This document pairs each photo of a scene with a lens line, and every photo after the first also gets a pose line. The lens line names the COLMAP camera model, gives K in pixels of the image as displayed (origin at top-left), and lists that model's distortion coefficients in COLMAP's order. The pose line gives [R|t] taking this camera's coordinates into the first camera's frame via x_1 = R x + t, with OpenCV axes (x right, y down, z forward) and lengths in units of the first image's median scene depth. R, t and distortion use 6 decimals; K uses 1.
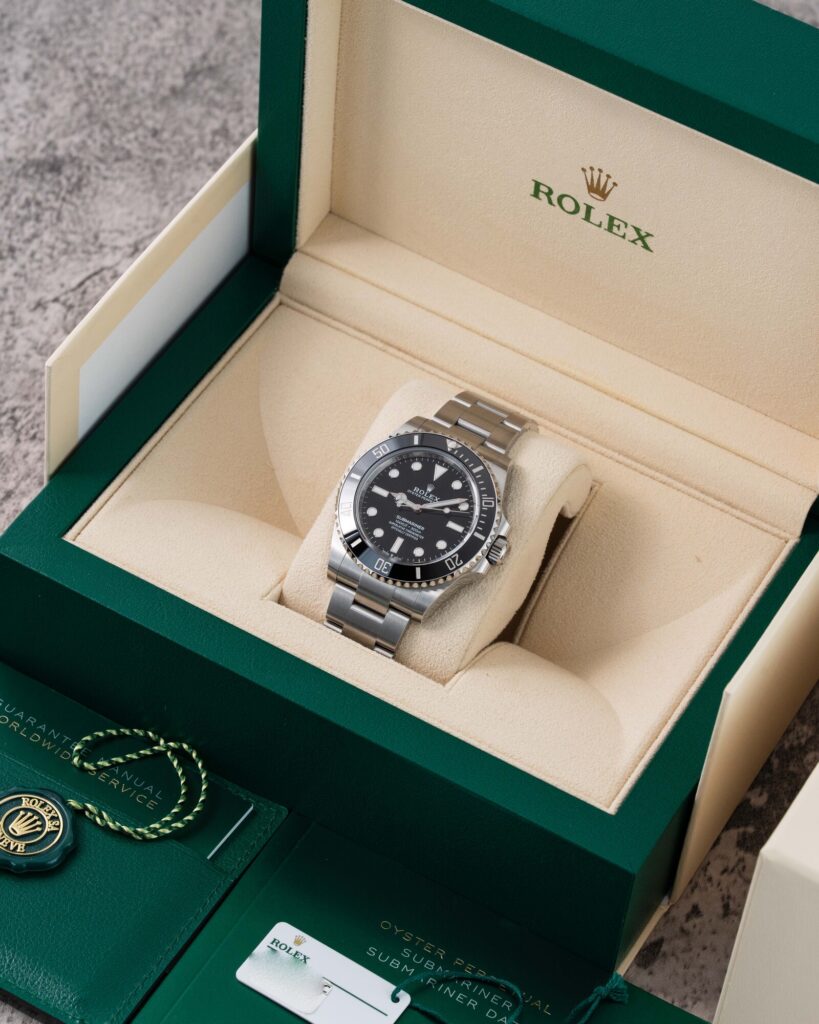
lens RADIAL K [[5908.1, 0, 409.5], [0, 5908.1, 512.0], [0, 0, 1]] dist [0.502225, 14.713000]
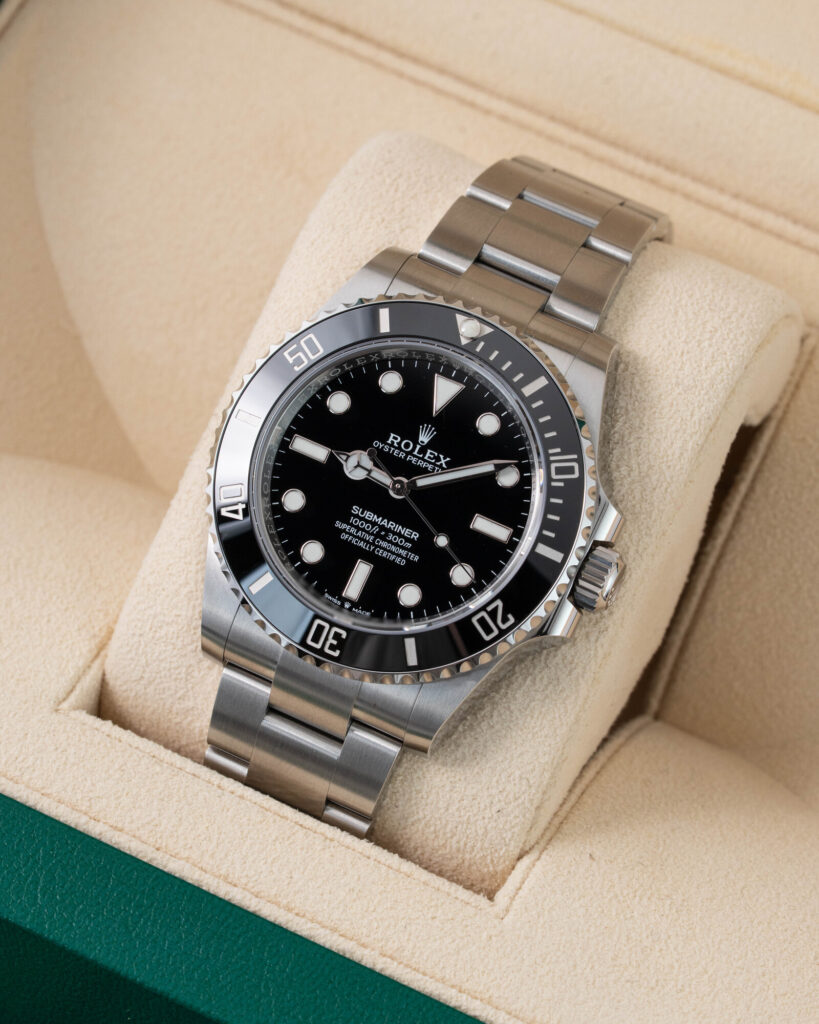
lens RADIAL K [[5343.2, 0, 409.5], [0, 5343.2, 512.0], [0, 0, 1]] dist [0.177819, -1.069383]
pose [[0.996743, -0.070202, -0.039693, 0.017134], [0.077278, 0.972177, 0.221133, -0.083457], [0.023065, -0.223480, 0.974436, 0.625009]]
